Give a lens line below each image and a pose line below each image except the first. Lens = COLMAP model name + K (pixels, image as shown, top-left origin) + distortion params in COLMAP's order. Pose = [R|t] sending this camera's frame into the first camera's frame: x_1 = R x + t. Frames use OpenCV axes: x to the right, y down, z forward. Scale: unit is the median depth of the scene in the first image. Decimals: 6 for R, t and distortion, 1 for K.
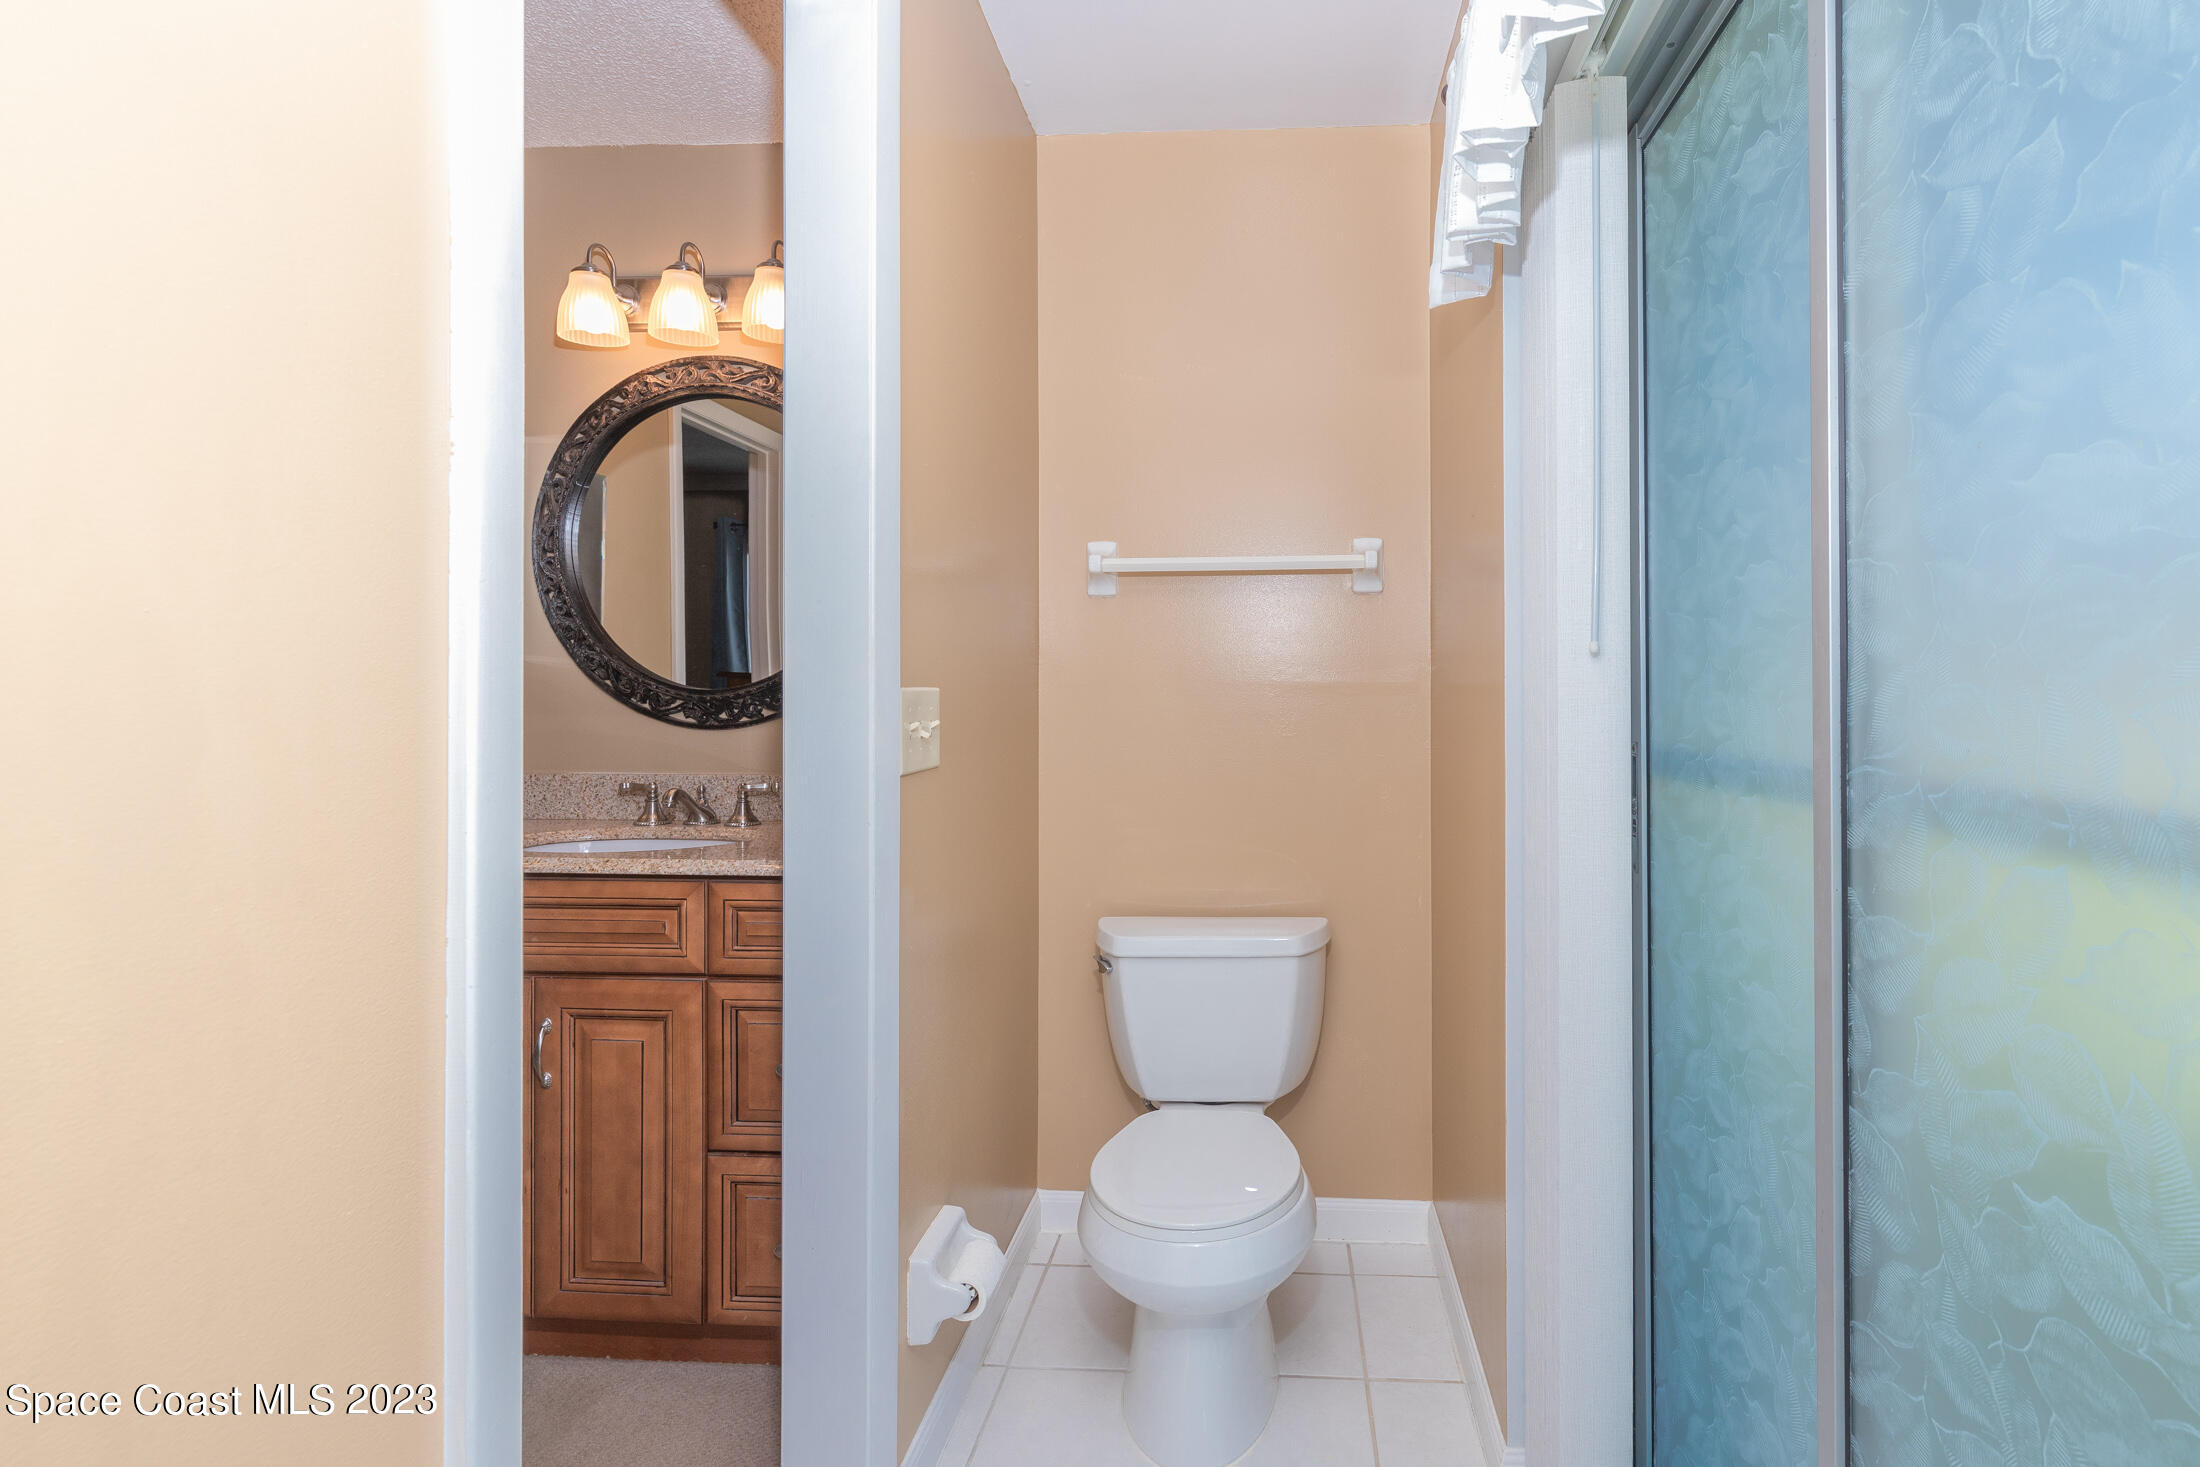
lens RADIAL K [[952.1, 0, 1183.8], [0, 952.1, 715.8], [0, 0, 1]] dist [0.000962, -0.000168]
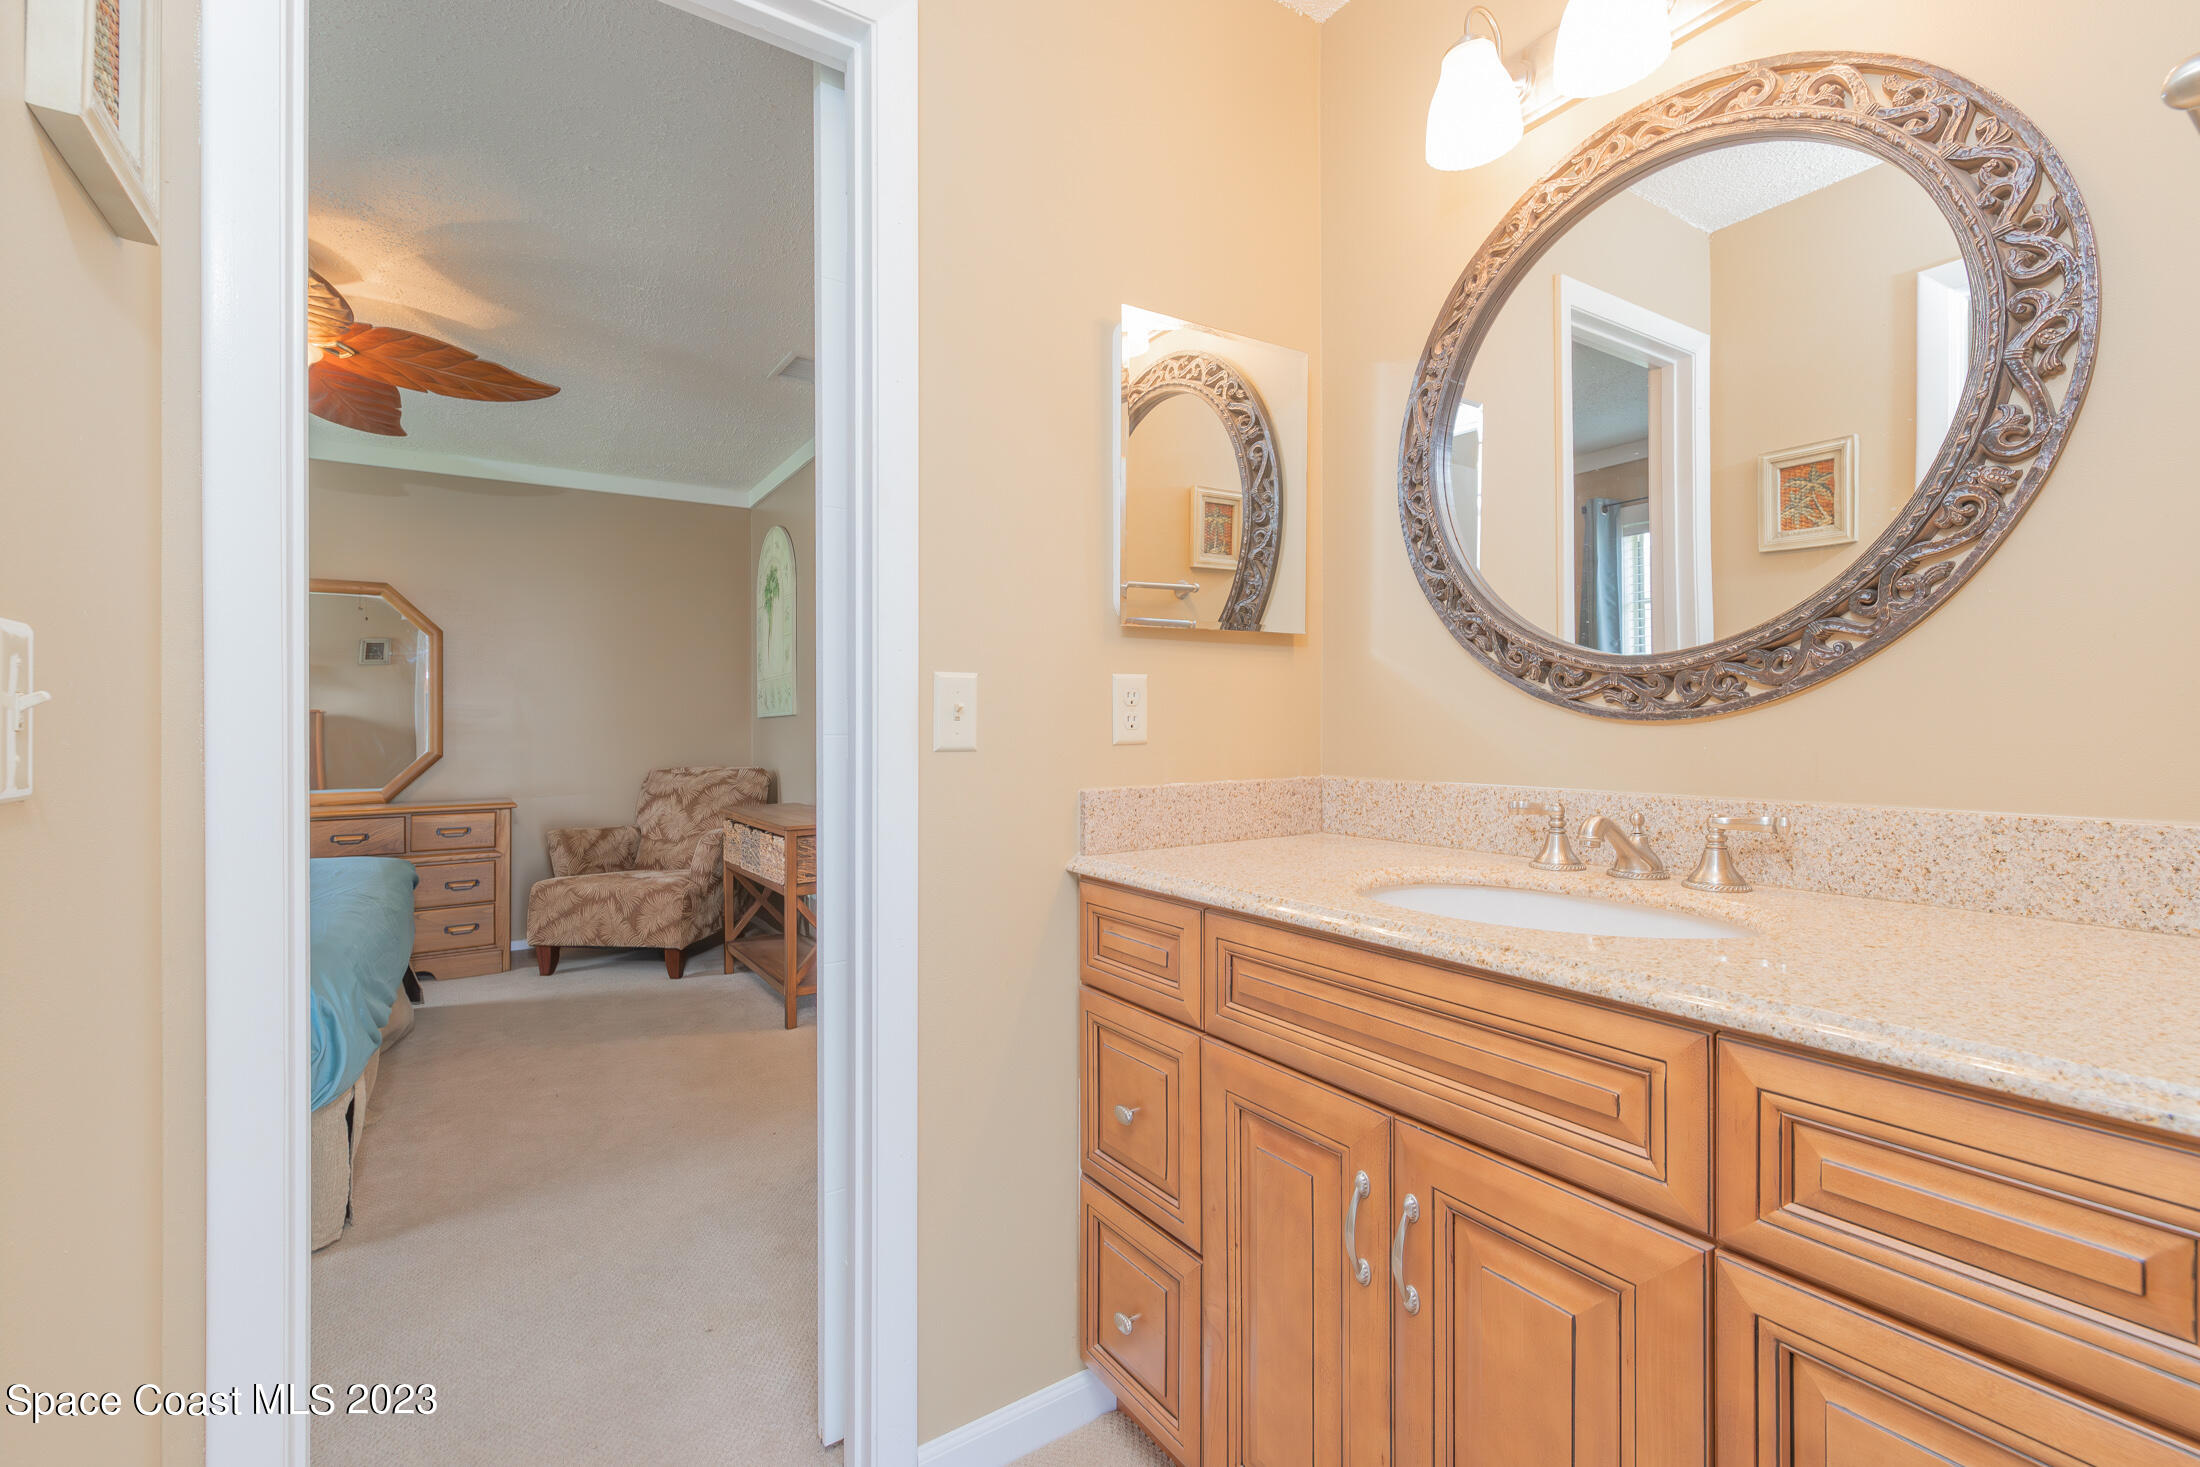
lens RADIAL K [[952.1, 0, 1115.8], [0, 952.1, 723.0], [0, 0, 1]] dist [0.000962, -0.000168]
pose [[0.621227, -0.006381, -0.783604, -0.233955], [0.000965, 0.999972, -0.007378, 0.019647], [0.783630, 0.003828, 0.621216, 0.358919]]
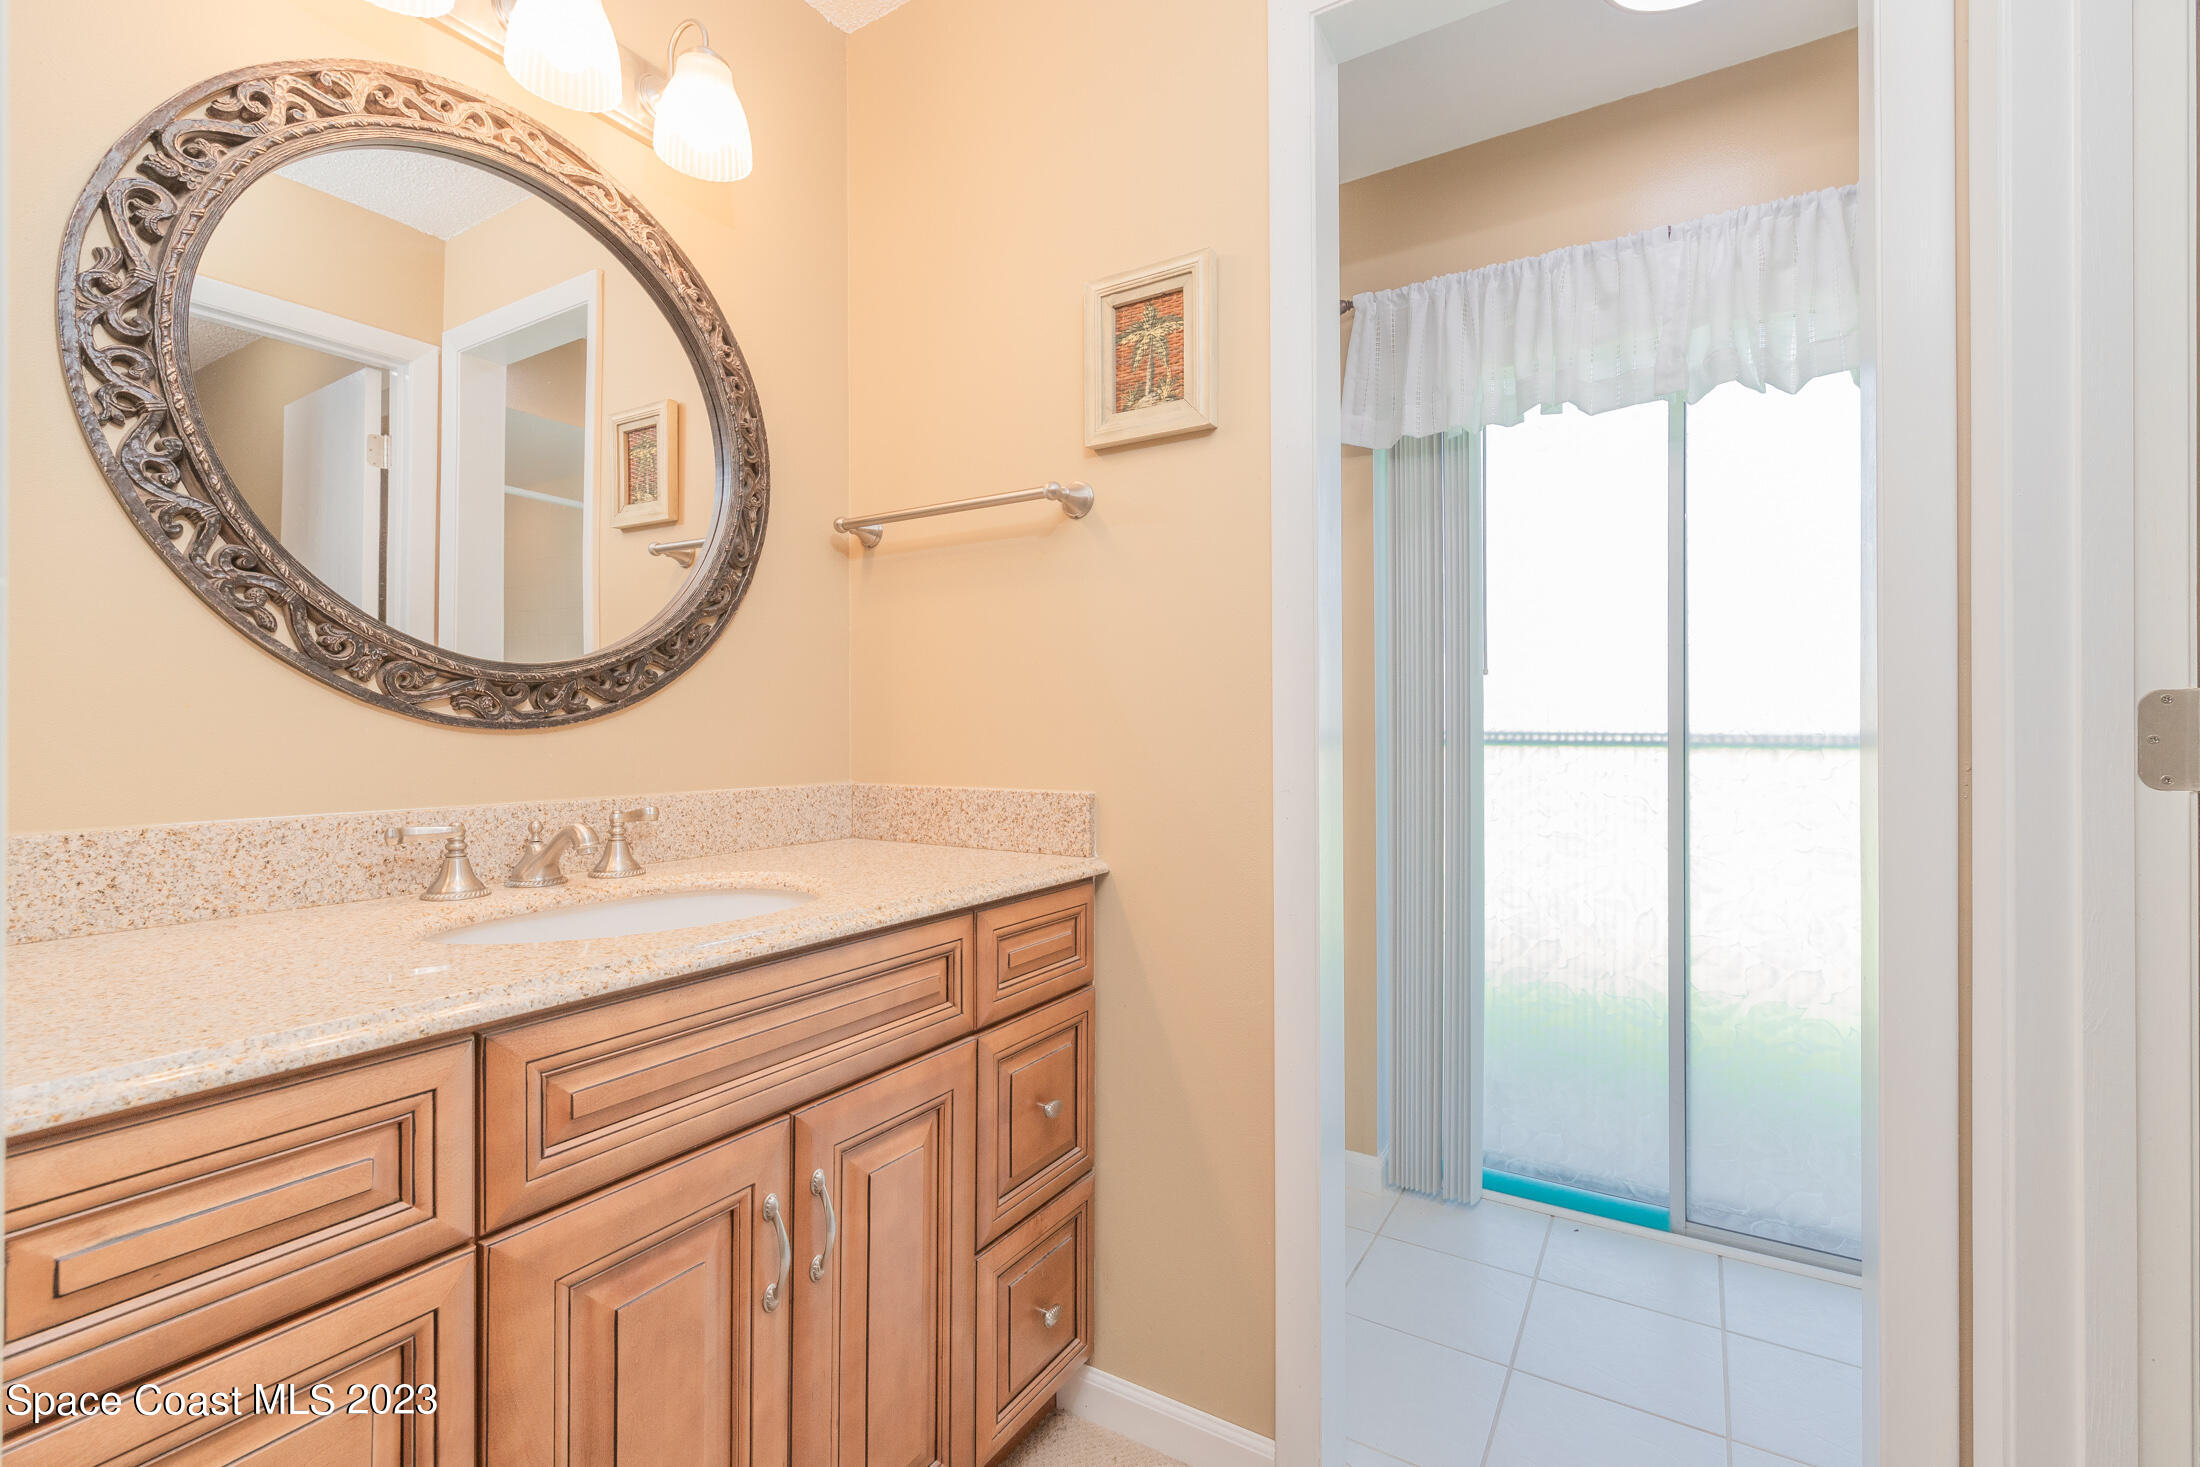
lens RADIAL K [[952.1, 0, 1039.4], [0, 952.1, 740.5], [0, 0, 1]] dist [0.000962, -0.000168]
pose [[0.510794, -0.009456, 0.859651, -0.841346], [0.008107, 0.999948, 0.006182, 0.019948], [-0.859665, 0.003812, 0.510844, 0.404342]]
